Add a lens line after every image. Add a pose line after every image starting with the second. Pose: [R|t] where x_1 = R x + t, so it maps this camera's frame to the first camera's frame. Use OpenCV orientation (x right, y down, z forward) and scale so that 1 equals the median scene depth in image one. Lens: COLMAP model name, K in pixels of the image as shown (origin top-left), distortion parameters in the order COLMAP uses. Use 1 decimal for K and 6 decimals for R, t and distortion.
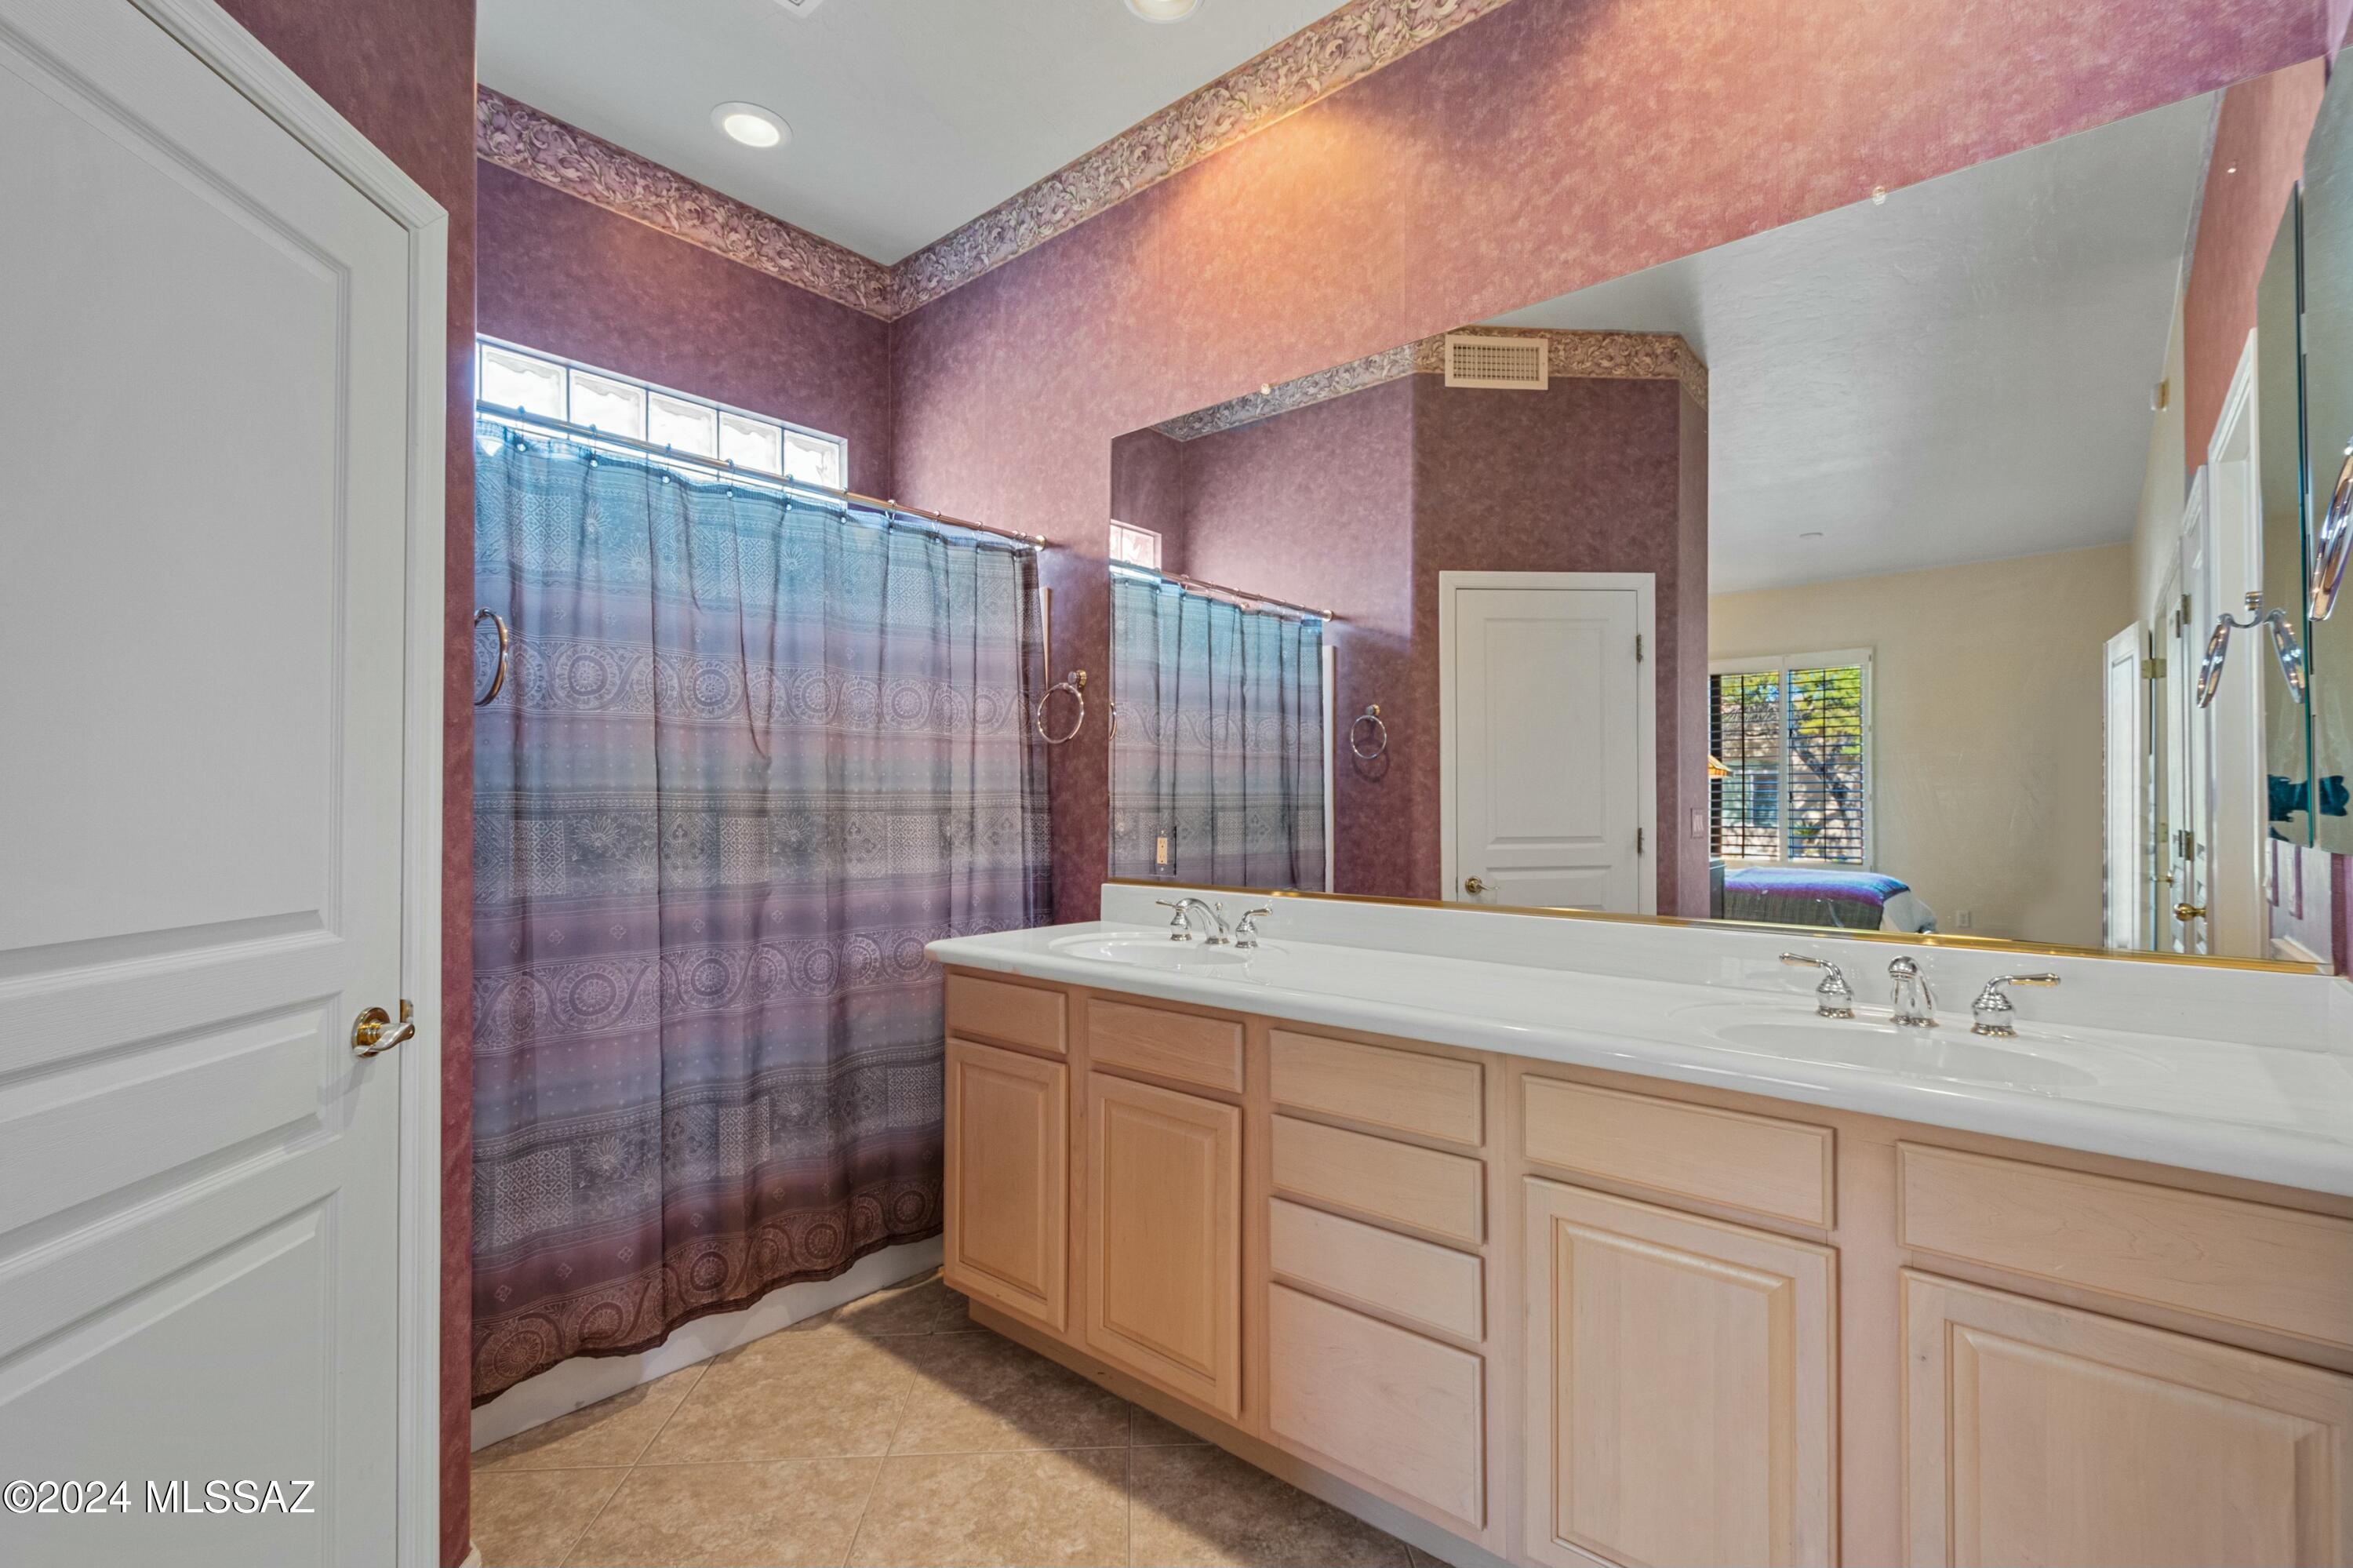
lens RADIAL K [[1057.2, 0, 1213.3], [0, 1057.2, 789.2], [0, 0, 1]] dist [0.002189, -0.000662]
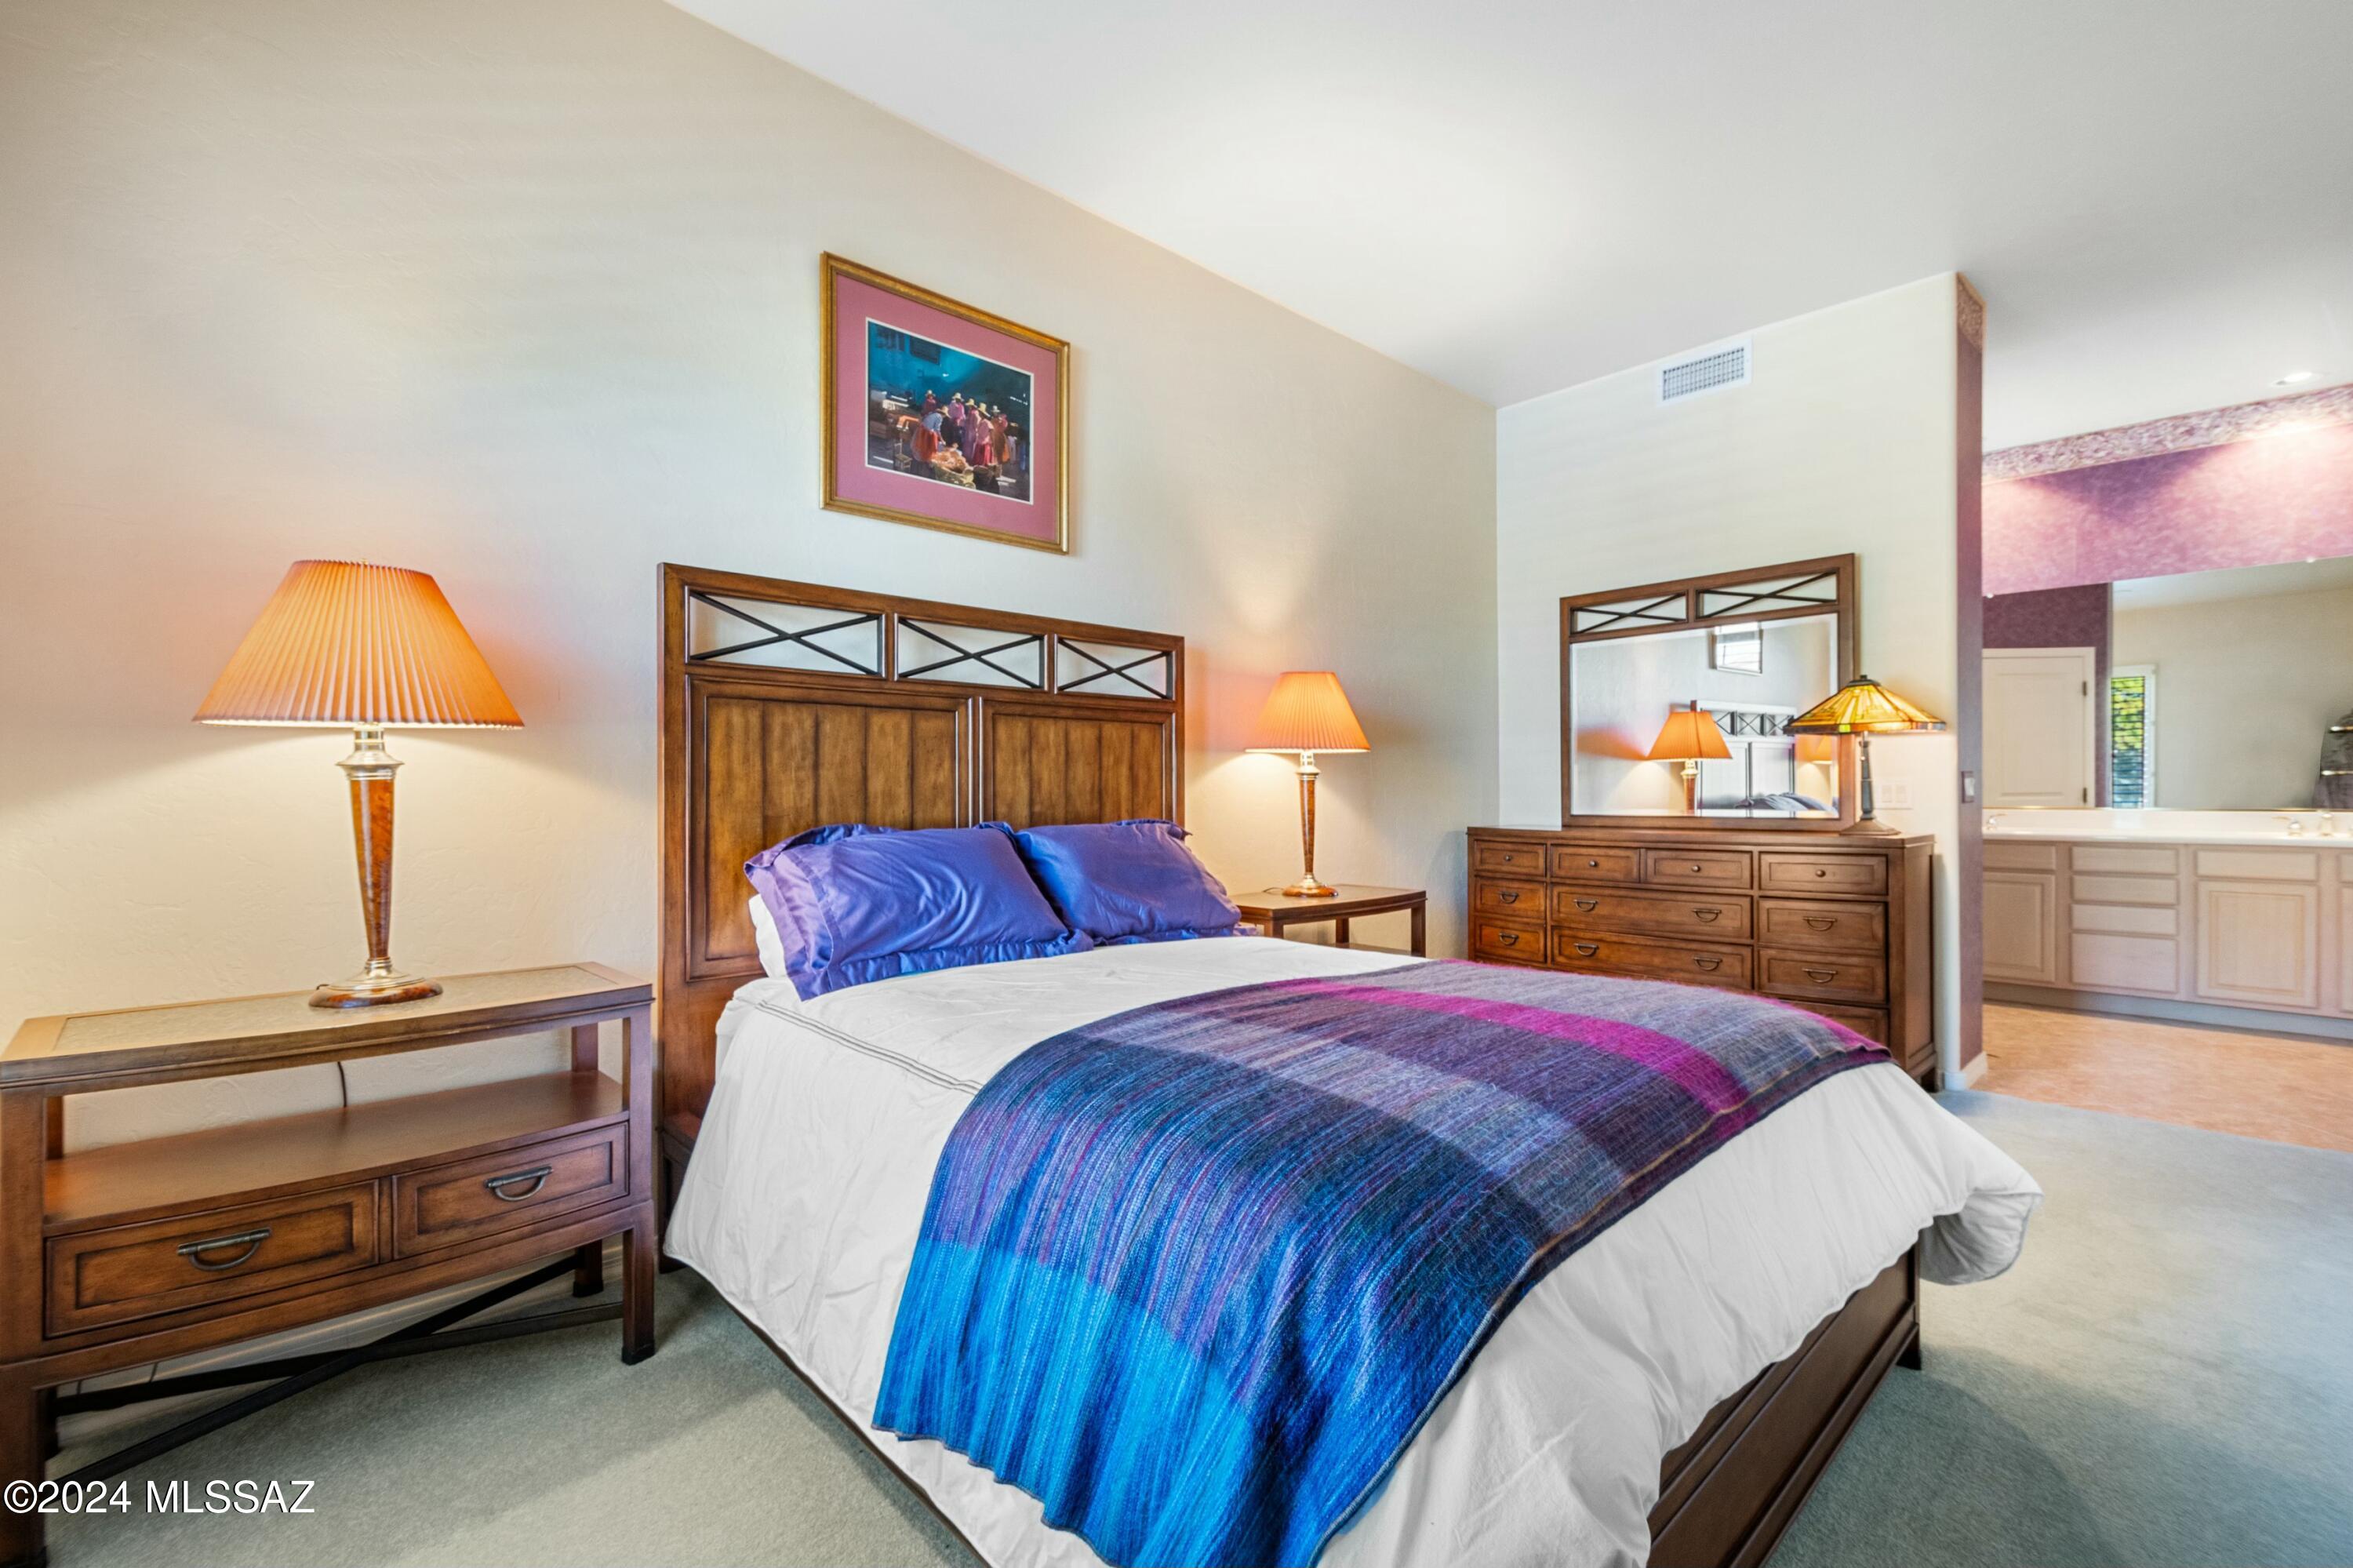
lens RADIAL K [[1057.2, 0, 1193.9], [0, 1057.2, 790.4], [0, 0, 1]] dist [0.002189, -0.000662]
pose [[0.994350, -0.000681, -0.106145, -1.127714], [0.002262, 0.999888, 0.014768, 0.016069], [0.106123, -0.014925, 0.994241, -1.190942]]
